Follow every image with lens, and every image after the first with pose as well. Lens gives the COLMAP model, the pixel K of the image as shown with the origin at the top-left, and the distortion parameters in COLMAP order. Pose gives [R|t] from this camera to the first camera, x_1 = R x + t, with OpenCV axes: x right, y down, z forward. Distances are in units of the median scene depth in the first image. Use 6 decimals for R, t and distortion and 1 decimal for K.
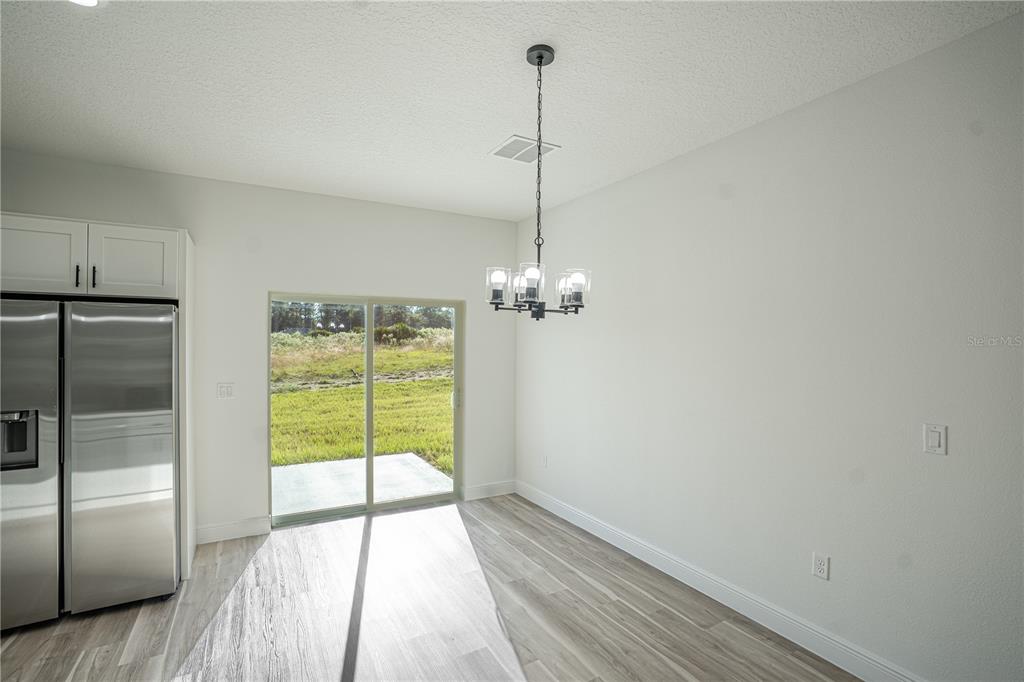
lens RADIAL K [[470.1, 0, 513.5], [0, 470.1, 345.3], [0, 0, 1]] dist [-0.072133, 0.028980]
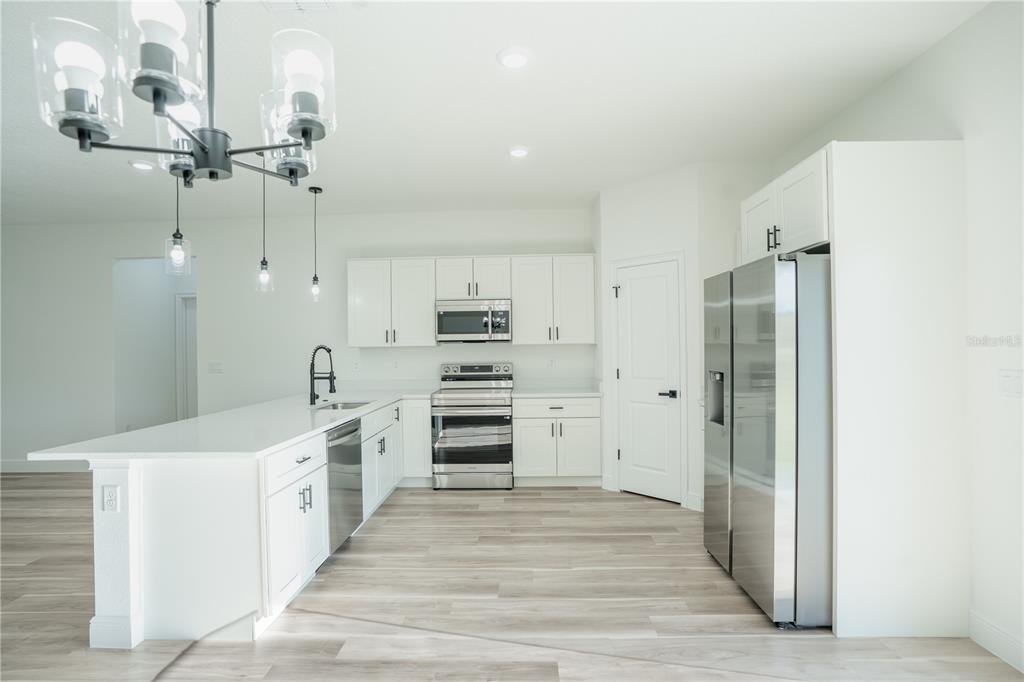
lens RADIAL K [[502.5, 0, 513.5], [0, 502.5, 345.7], [0, 0, 1]] dist [-0.064298, 0.029045]
pose [[-0.520977, 0.000701, -0.853571, 0.206594], [0.005233, 0.999983, -0.002373, 0.069048], [0.853555, -0.005702, -0.520972, 1.063492]]
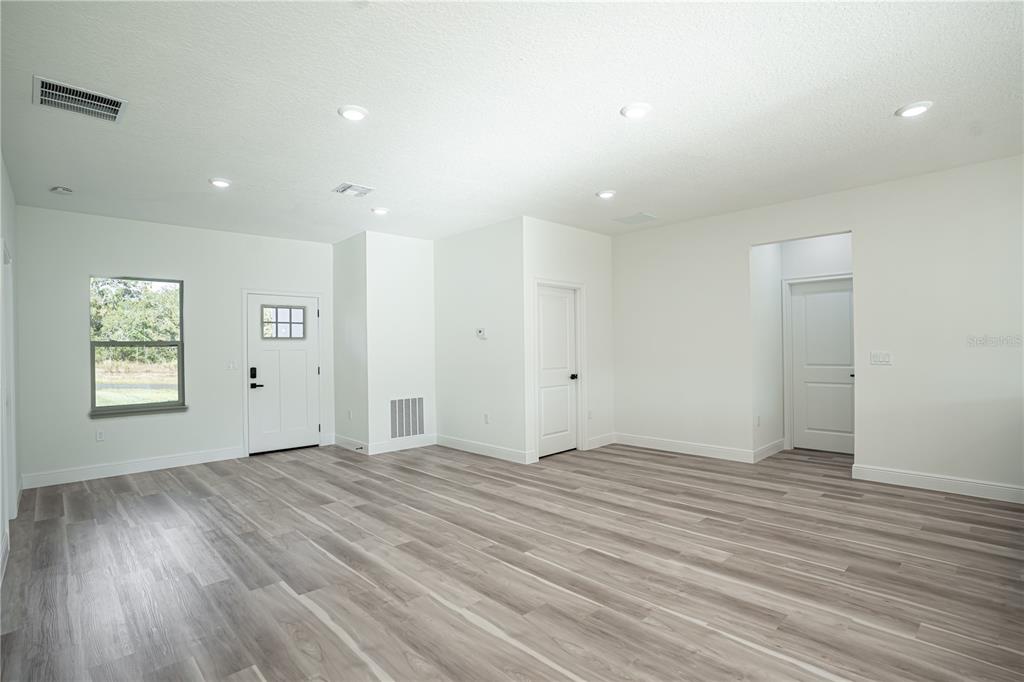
lens RADIAL K [[502.5, 0, 513.5], [0, 502.5, 345.7], [0, 0, 1]] dist [-0.064298, 0.029045]
pose [[-0.972379, 0.007400, -0.233292, 0.760397], [0.007219, 0.999973, 0.001630, 0.090057], [0.233297, -0.000099, -0.972405, 0.320503]]
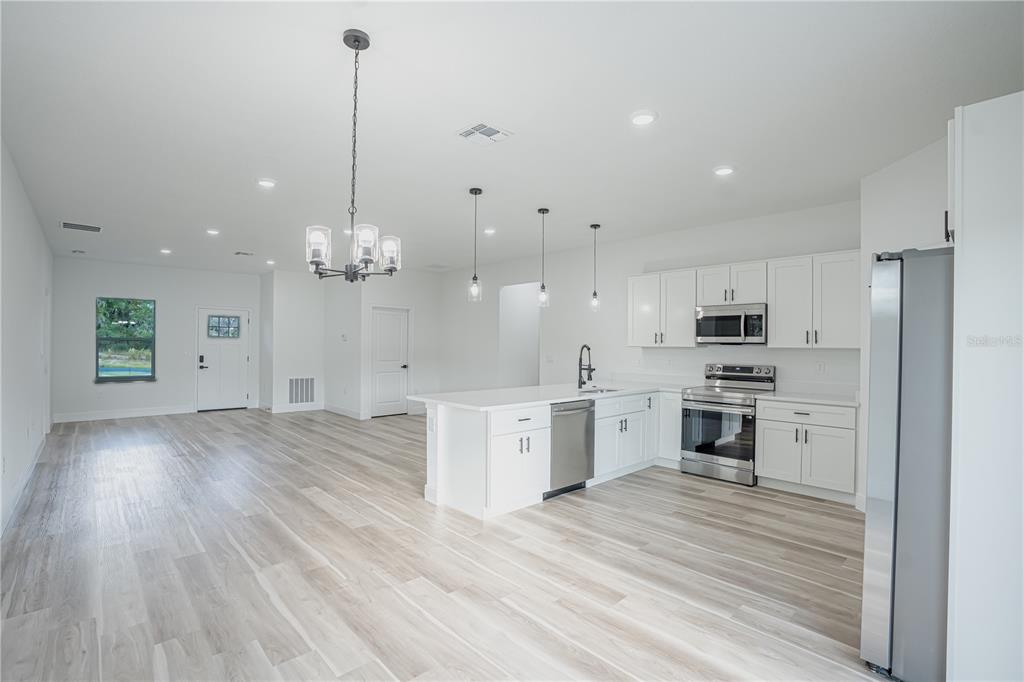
lens RADIAL K [[470.1, 0, 513.5], [0, 470.1, 345.3], [0, 0, 1]] dist [-0.072133, 0.028980]
pose [[-0.973185, -0.014633, -0.229557, -0.048920], [-0.016168, 0.999858, 0.004808, 0.059242], [0.229454, 0.008390, -0.973283, 1.567855]]
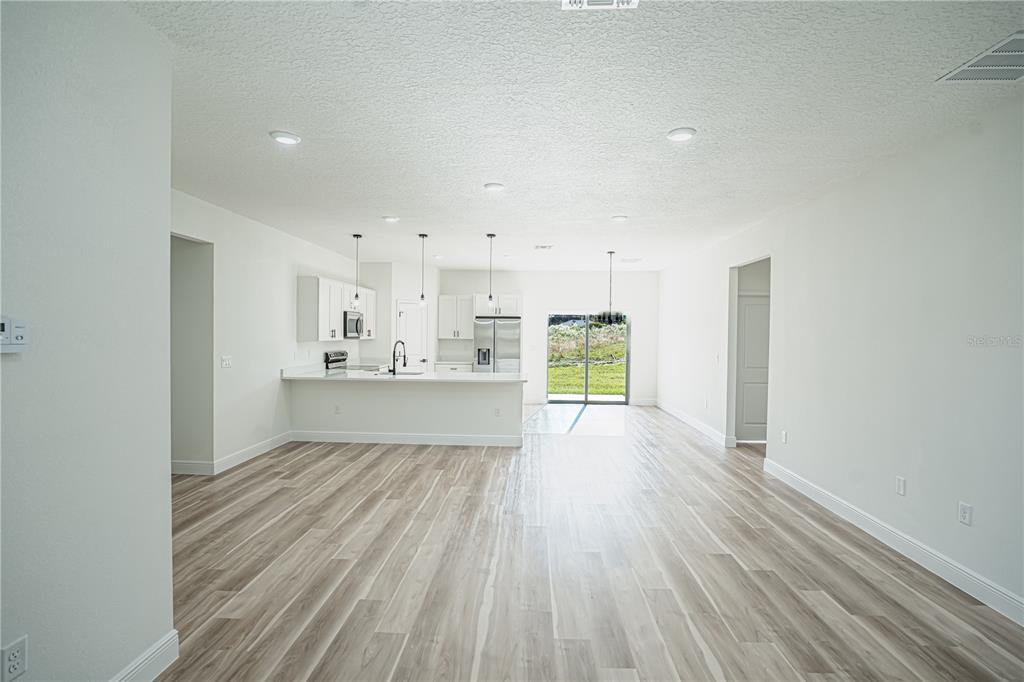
lens RADIAL K [[502.5, 0, 513.5], [0, 502.5, 345.7], [0, 0, 1]] dist [-0.064298, 0.029045]
pose [[0.844672, 0.015493, -0.535061, 1.149000], [-0.006562, 0.999806, 0.018592, 0.035673], [0.535245, -0.012193, 0.844609, -2.089634]]
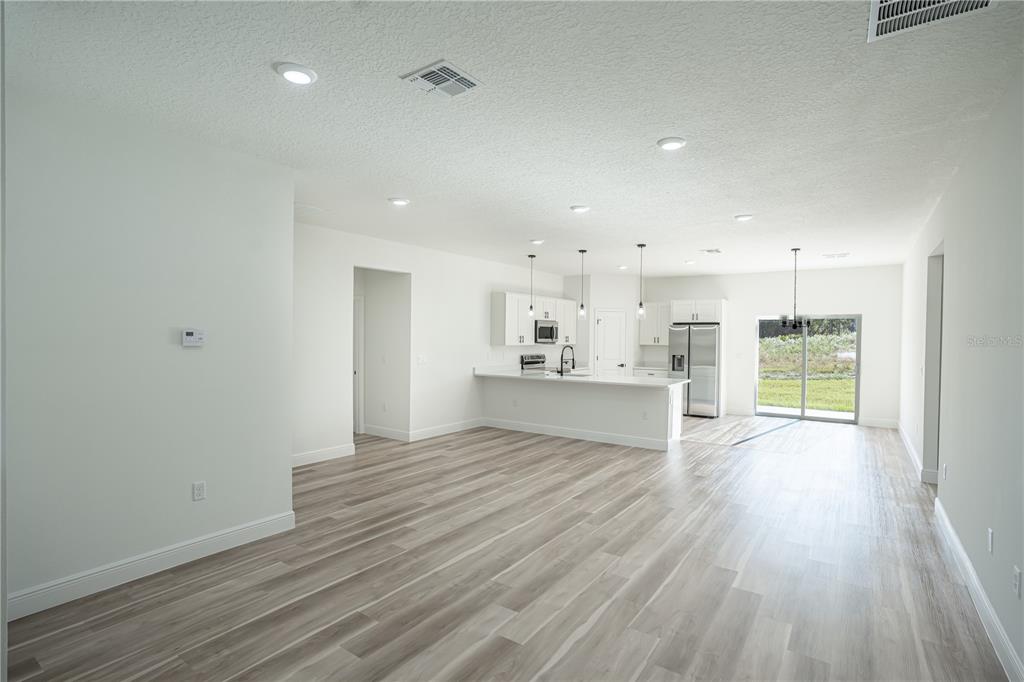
lens RADIAL K [[502.5, 0, 513.5], [0, 502.5, 345.7], [0, 0, 1]] dist [-0.064298, 0.029045]
pose [[0.420854, 0.012920, -0.907036, 1.791065], [-0.010546, 0.999901, 0.009350, 0.038365], [0.907067, 0.005631, 0.420949, -1.729249]]
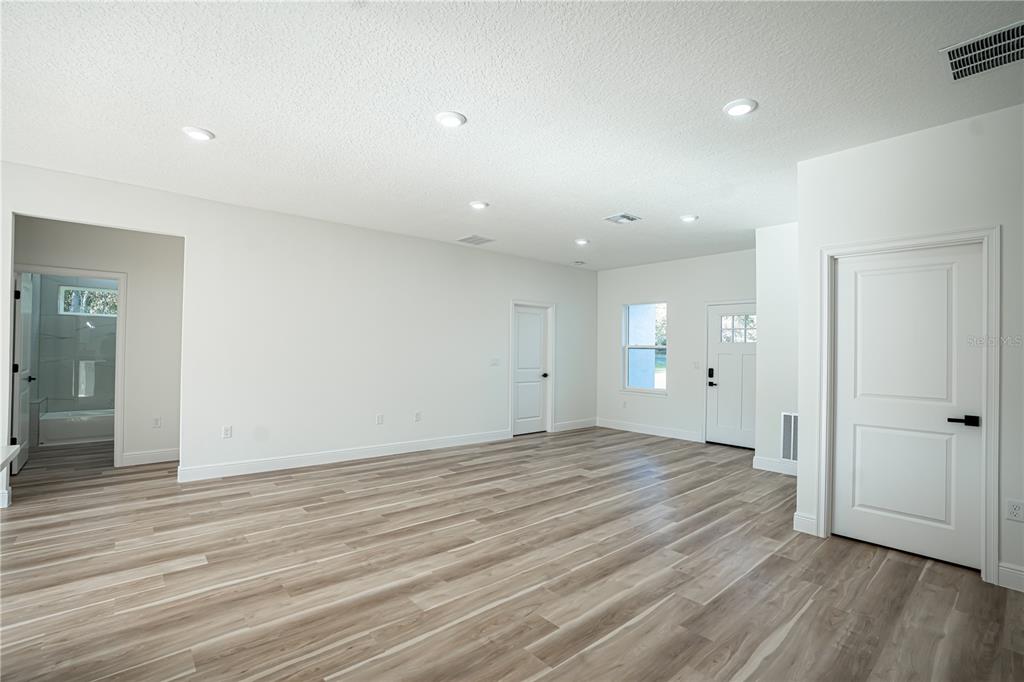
lens RADIAL K [[470.1, 0, 513.5], [0, 470.1, 345.3], [0, 0, 1]] dist [-0.072133, 0.028980]
pose [[-0.188808, 0.002071, 0.982012, -0.888714], [-0.010413, 0.999937, -0.004111, 0.082880], [-0.981959, -0.011002, -0.188775, -0.675801]]
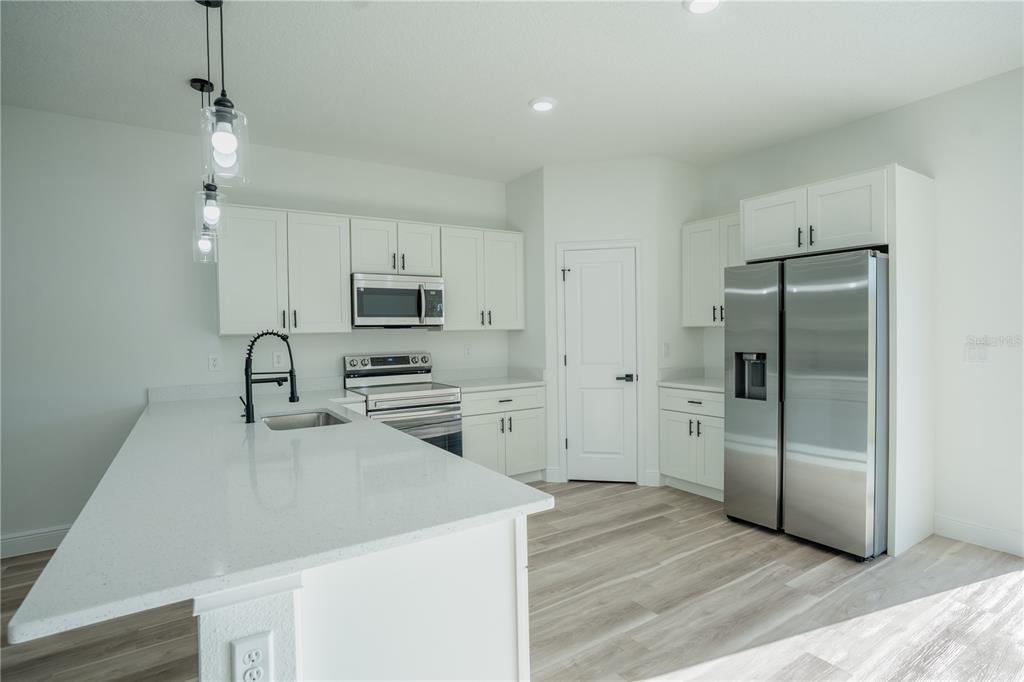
lens RADIAL K [[515.3, 0, 515.1], [0, 515.3, 344.9], [0, 0, 1]] dist [-0.056507, 0.029339]
pose [[0.053329, 0.018380, -0.998408, 0.242785], [0.012302, 0.999743, 0.019062, 0.077525], [0.998501, -0.013299, 0.053090, 0.226058]]
